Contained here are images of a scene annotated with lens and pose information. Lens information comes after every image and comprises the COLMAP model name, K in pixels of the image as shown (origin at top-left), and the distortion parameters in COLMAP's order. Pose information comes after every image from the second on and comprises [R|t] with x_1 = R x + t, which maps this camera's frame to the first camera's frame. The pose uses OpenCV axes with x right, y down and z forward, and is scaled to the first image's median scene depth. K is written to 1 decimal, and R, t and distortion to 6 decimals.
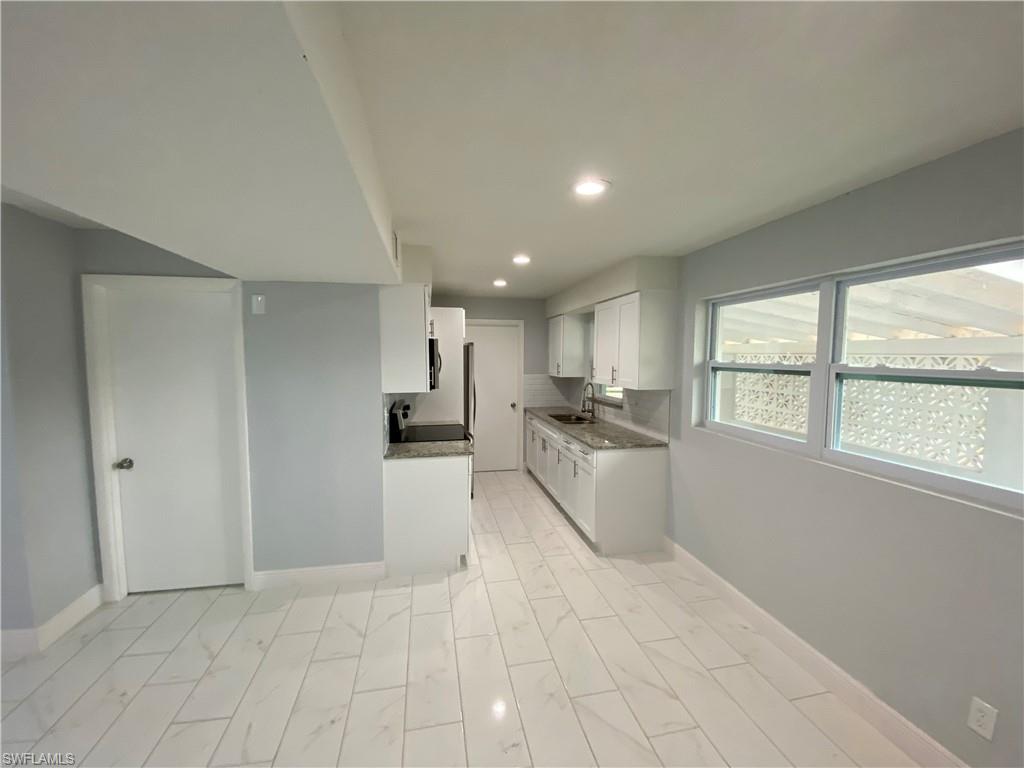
lens RADIAL K [[412.4, 0, 508.2], [0, 412.4, 385.9], [0, 0, 1]] dist [0.014626, -0.016921]
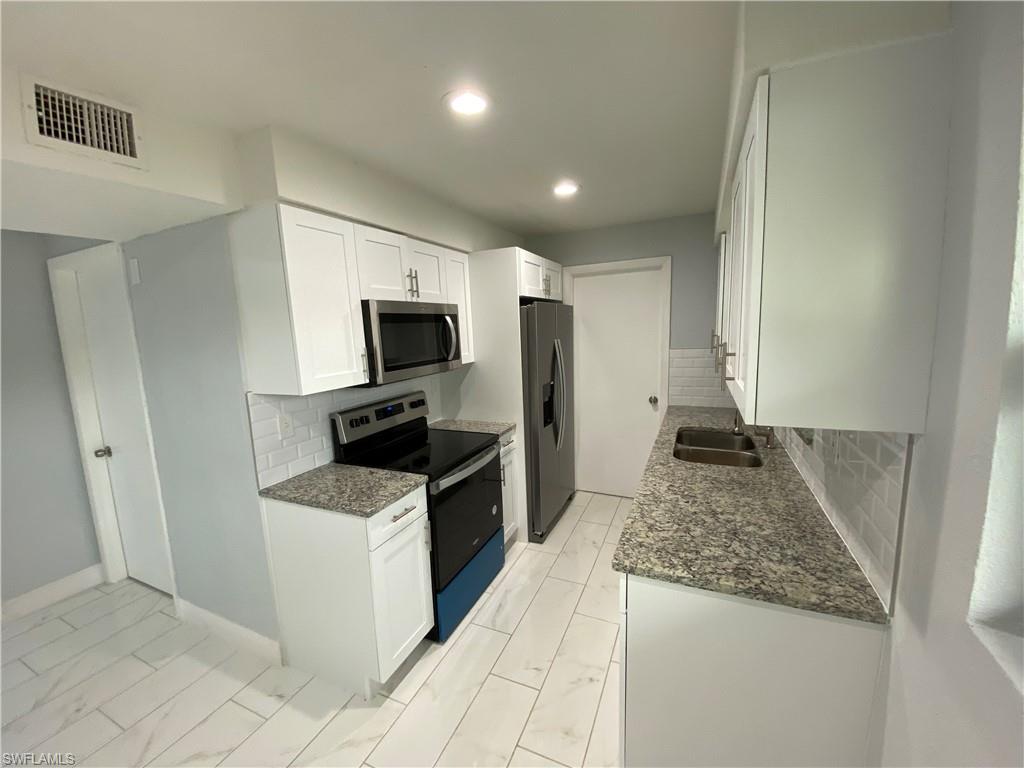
lens RADIAL K [[412.4, 0, 507.5], [0, 412.4, 385.6], [0, 0, 1]] dist [0.014626, -0.016921]
pose [[0.808499, 0.051136, -0.586271, 0.371387], [-0.002933, 0.996555, 0.082877, -0.047872], [0.588490, -0.065286, 0.805864, 0.701995]]
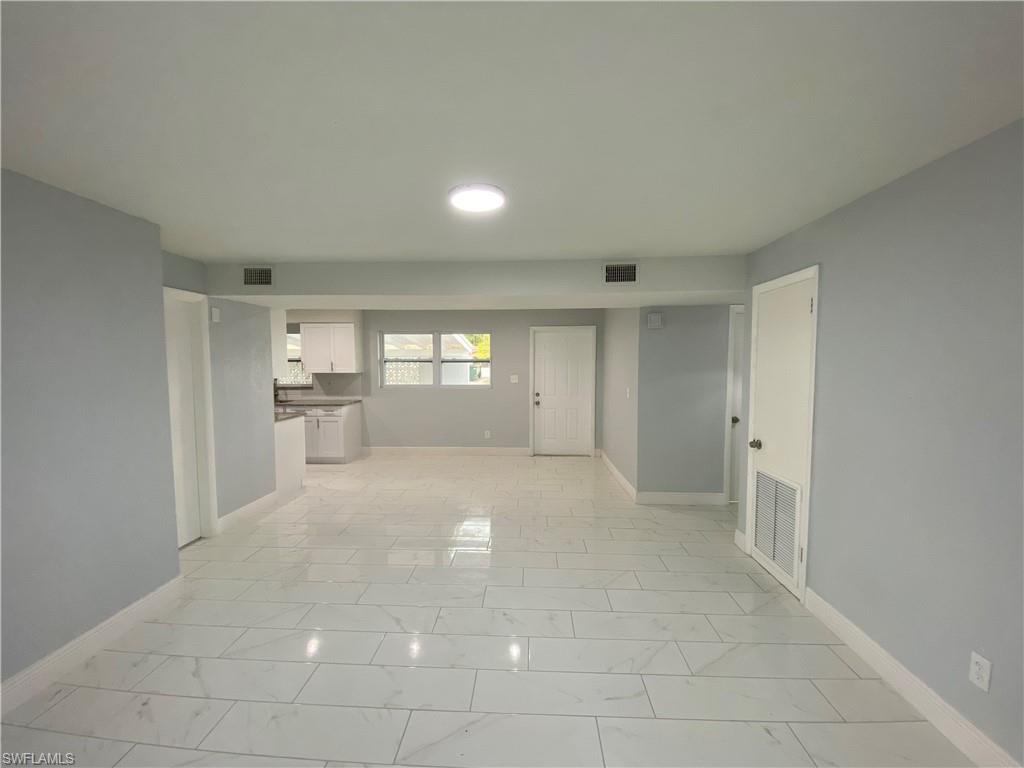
lens RADIAL K [[412.4, 0, 514.7], [0, 412.4, 383.2], [0, 0, 1]] dist [0.014626, -0.016921]
pose [[0.242549, -0.057519, 0.968432, -1.526782], [0.076533, 0.996264, 0.040004, 0.040595], [-0.967116, 0.064414, 0.246045, -0.236351]]
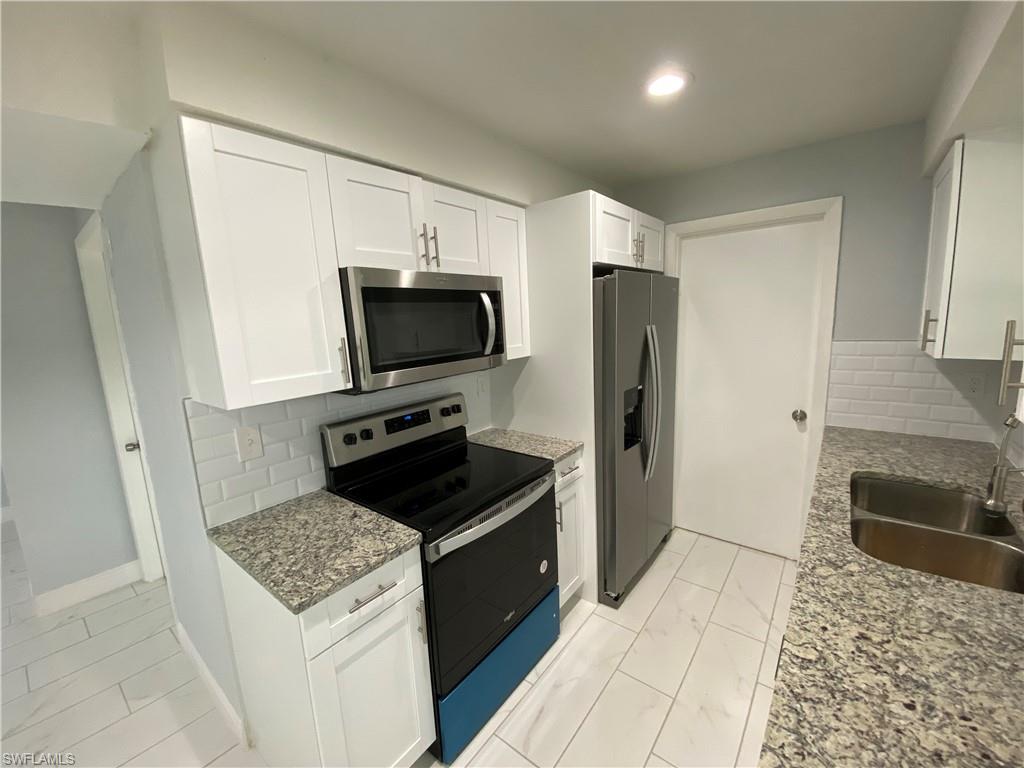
lens RADIAL K [[412.4, 0, 508.5], [0, 412.4, 384.7], [0, 0, 1]] dist [0.014626, -0.016921]
pose [[0.640264, 0.096530, -0.762065, 0.264510], [-0.009526, 0.992994, 0.117779, -0.057580], [0.768096, -0.068151, 0.636698, 0.953819]]
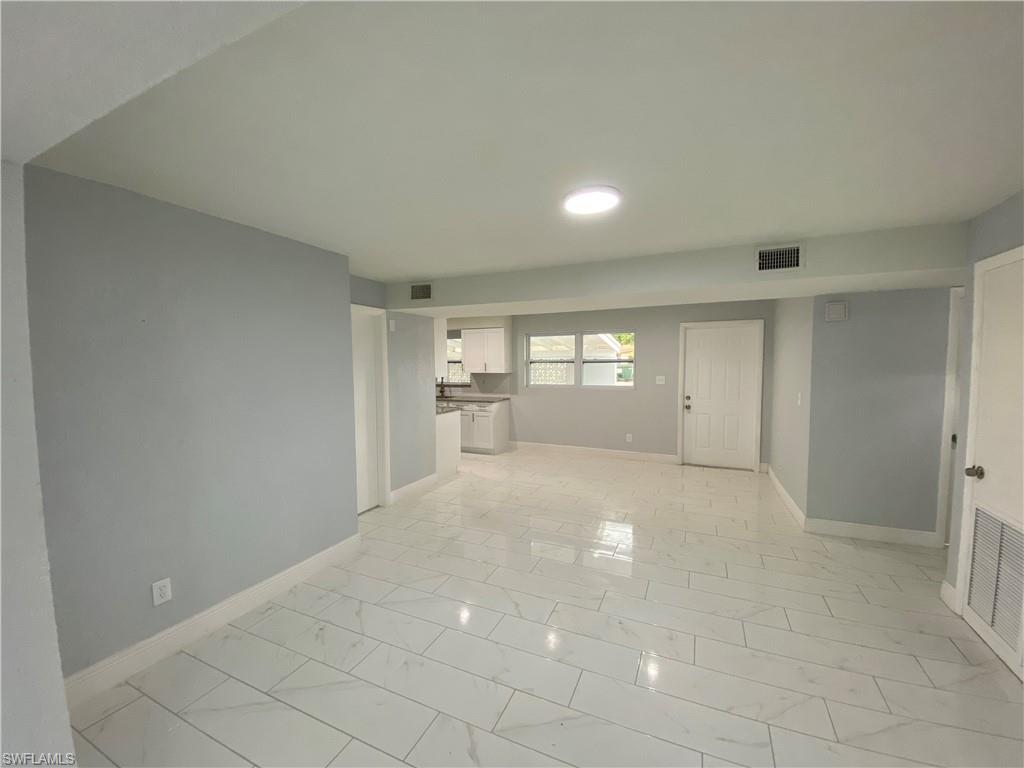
lens RADIAL K [[412.4, 0, 512.4], [0, 412.4, 380.8], [0, 0, 1]] dist [0.014626, -0.016921]
pose [[0.584824, -0.044774, 0.809923, -1.508673], [0.069562, 0.997565, 0.004918, 0.045821], [-0.808172, 0.053464, 0.586515, -0.312451]]
